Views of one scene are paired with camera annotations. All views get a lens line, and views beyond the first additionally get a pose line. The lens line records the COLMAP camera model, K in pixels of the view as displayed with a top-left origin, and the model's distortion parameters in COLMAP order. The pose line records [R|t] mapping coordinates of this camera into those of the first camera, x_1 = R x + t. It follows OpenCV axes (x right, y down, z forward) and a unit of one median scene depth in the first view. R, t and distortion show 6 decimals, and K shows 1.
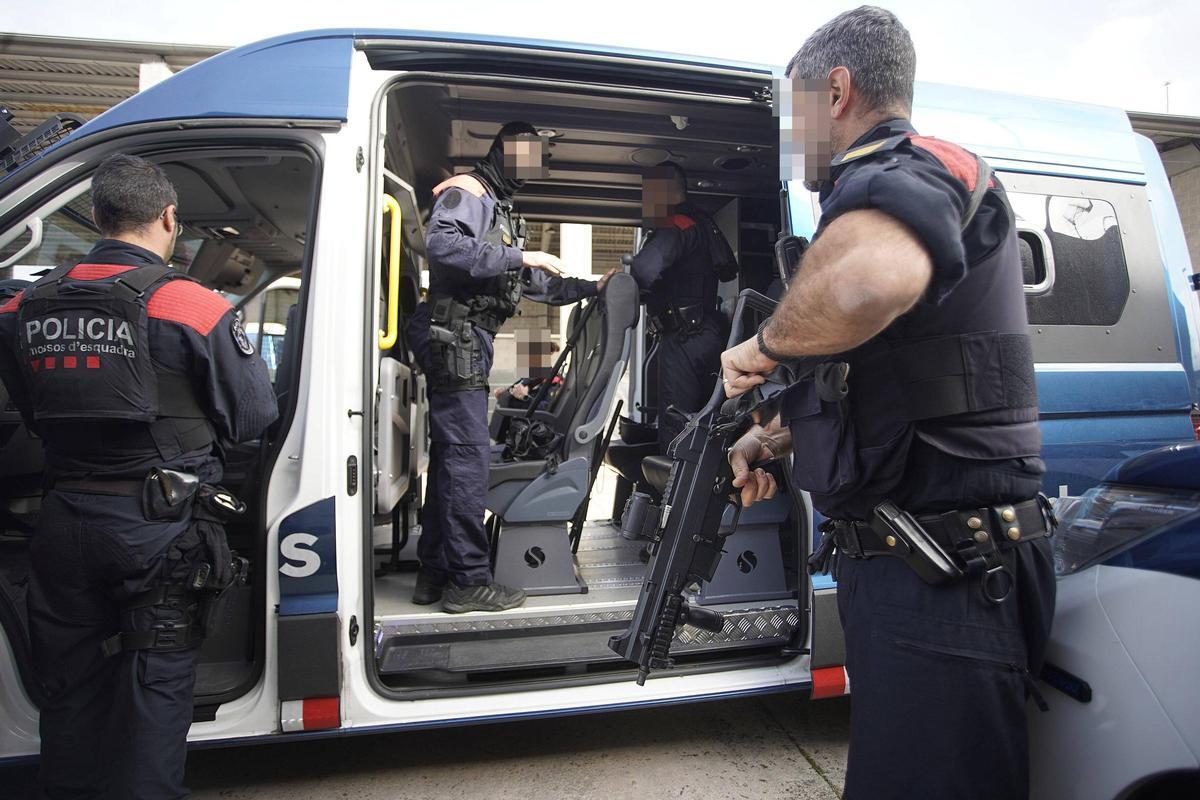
lens RADIAL K [[683.0, 0, 600.0], [0, 683.0, 400.0], [0, 0, 1]] dist [0.024427, 0.011907]
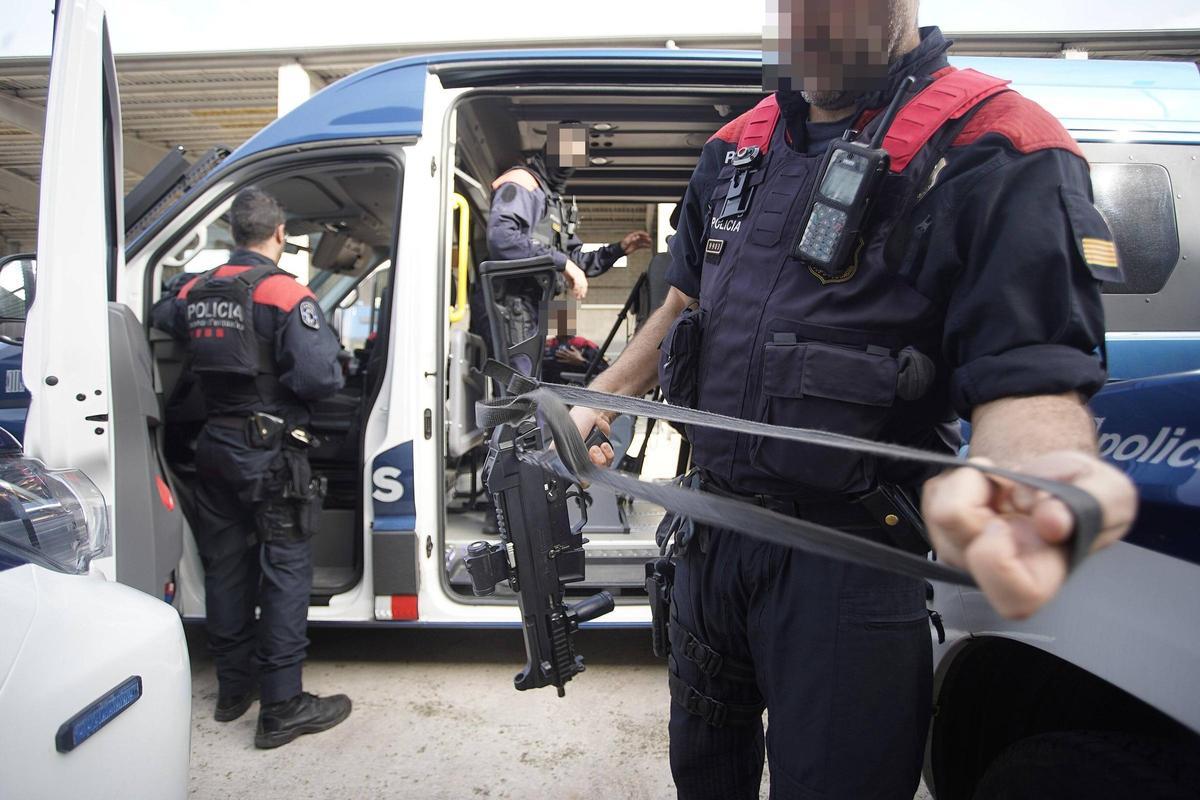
lens RADIAL K [[683.0, 0, 600.0], [0, 683.0, 400.0], [0, 0, 1]] dist [0.024427, 0.011907]
pose [[0.982407, 0.017844, -0.185896, 0.173354], [-0.009550, 0.998922, 0.045420, 0.007858], [0.186506, -0.042846, 0.981519, -0.155116]]
